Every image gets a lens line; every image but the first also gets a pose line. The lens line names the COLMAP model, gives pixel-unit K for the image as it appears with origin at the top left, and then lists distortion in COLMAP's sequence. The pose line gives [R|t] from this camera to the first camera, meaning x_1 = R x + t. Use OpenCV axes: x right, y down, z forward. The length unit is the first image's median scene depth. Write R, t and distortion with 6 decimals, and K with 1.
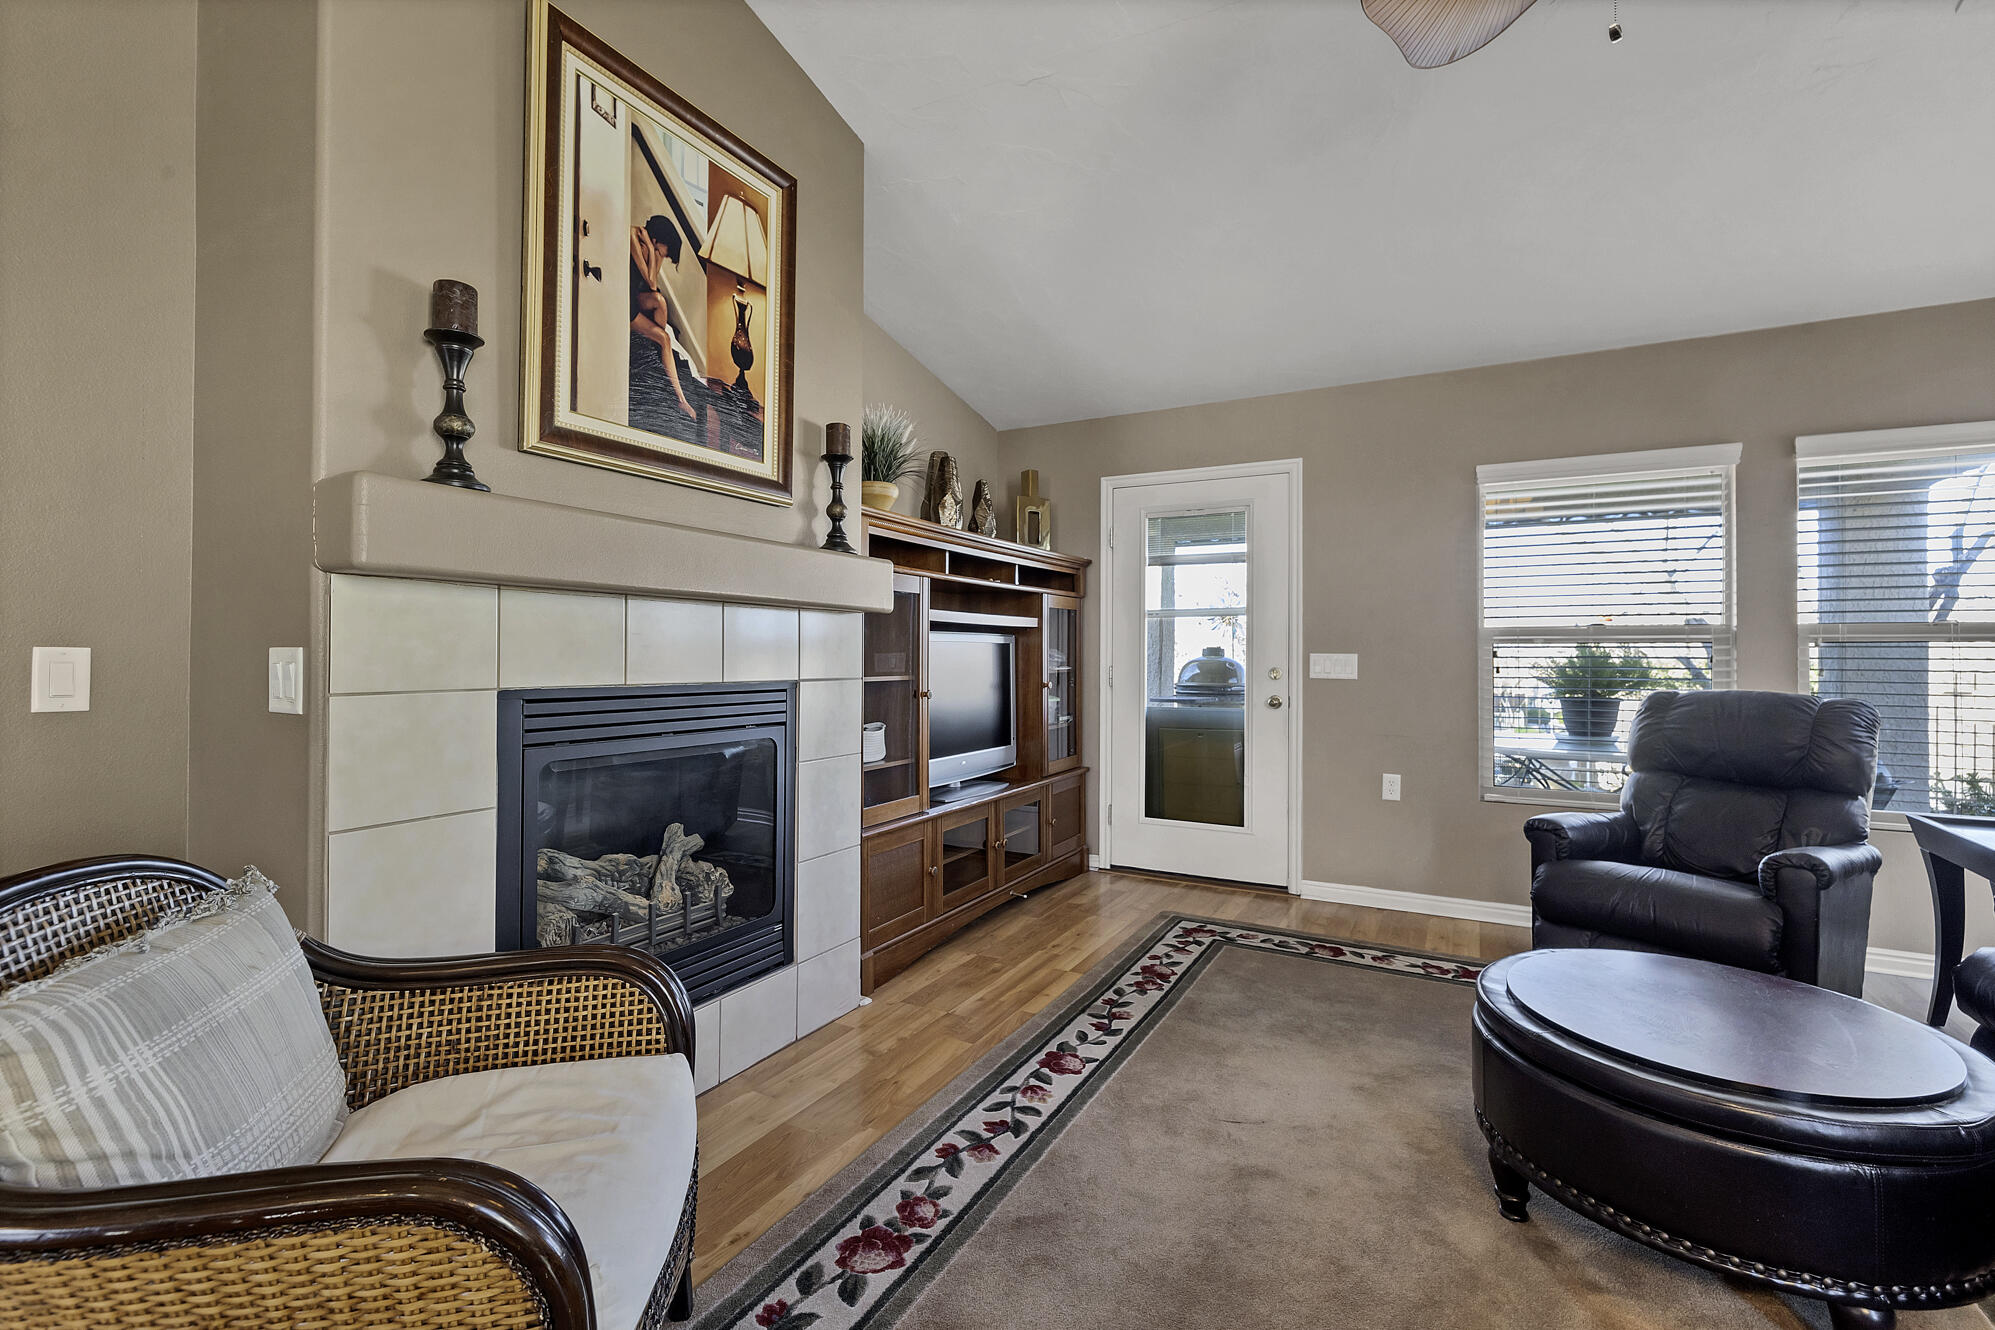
lens RADIAL K [[866.9, 0, 1012.9], [0, 866.9, 645.5], [0, 0, 1]] dist [0.008052, 0.000212]
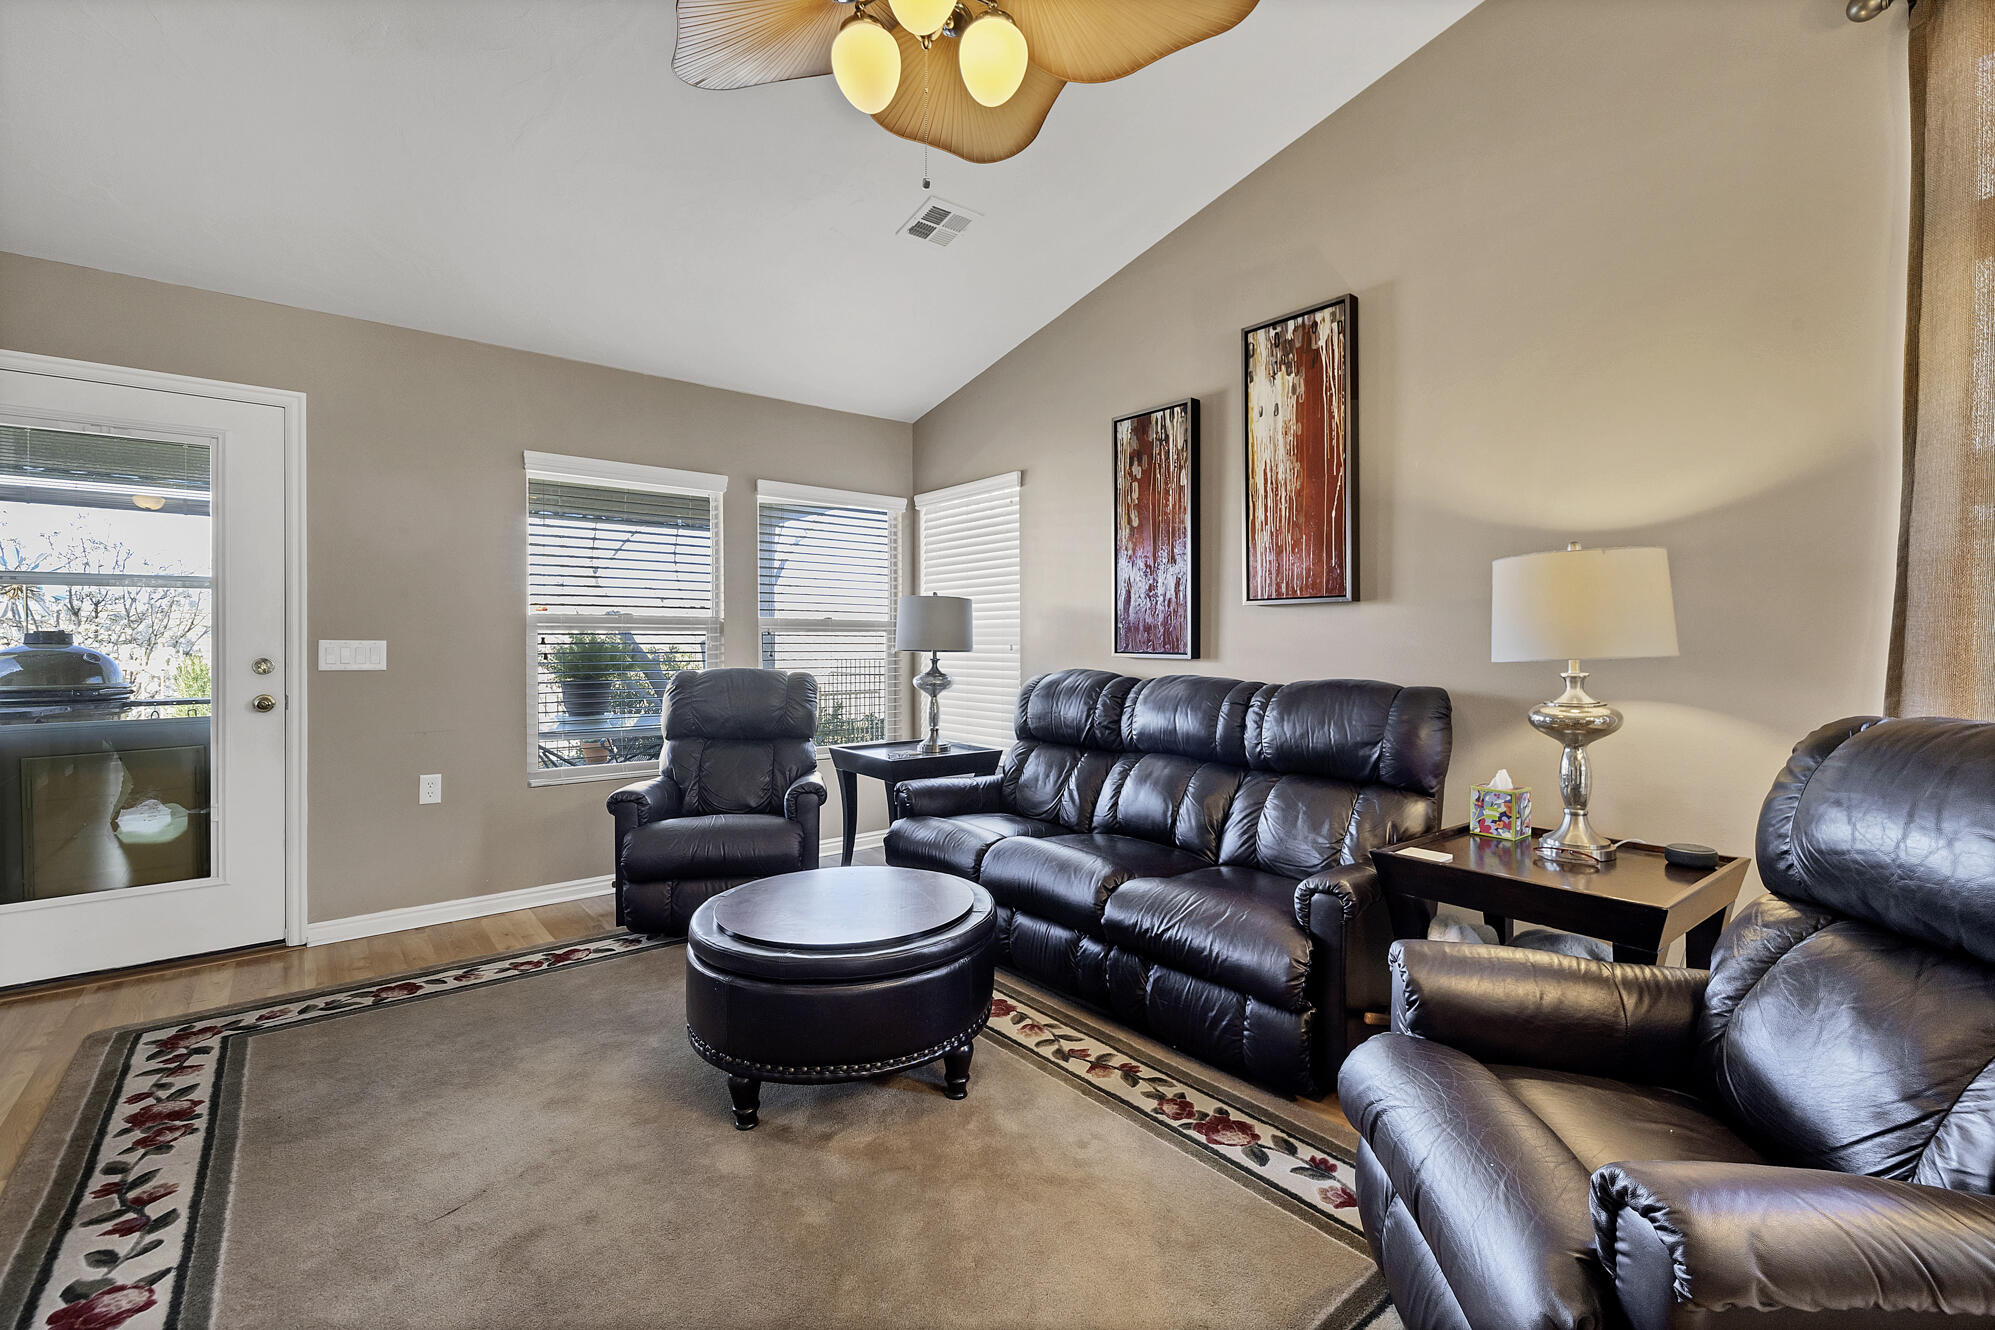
lens RADIAL K [[862.2, 0, 1004.5], [0, 862.2, 644.1], [0, 0, 1]] dist [0.002388, -0.000224]
pose [[0.385762, -0.005991, 0.922579, -0.191333], [-0.007885, 0.999921, 0.009791, 0.000195], [-0.922565, -0.011052, 0.385684, 0.137527]]
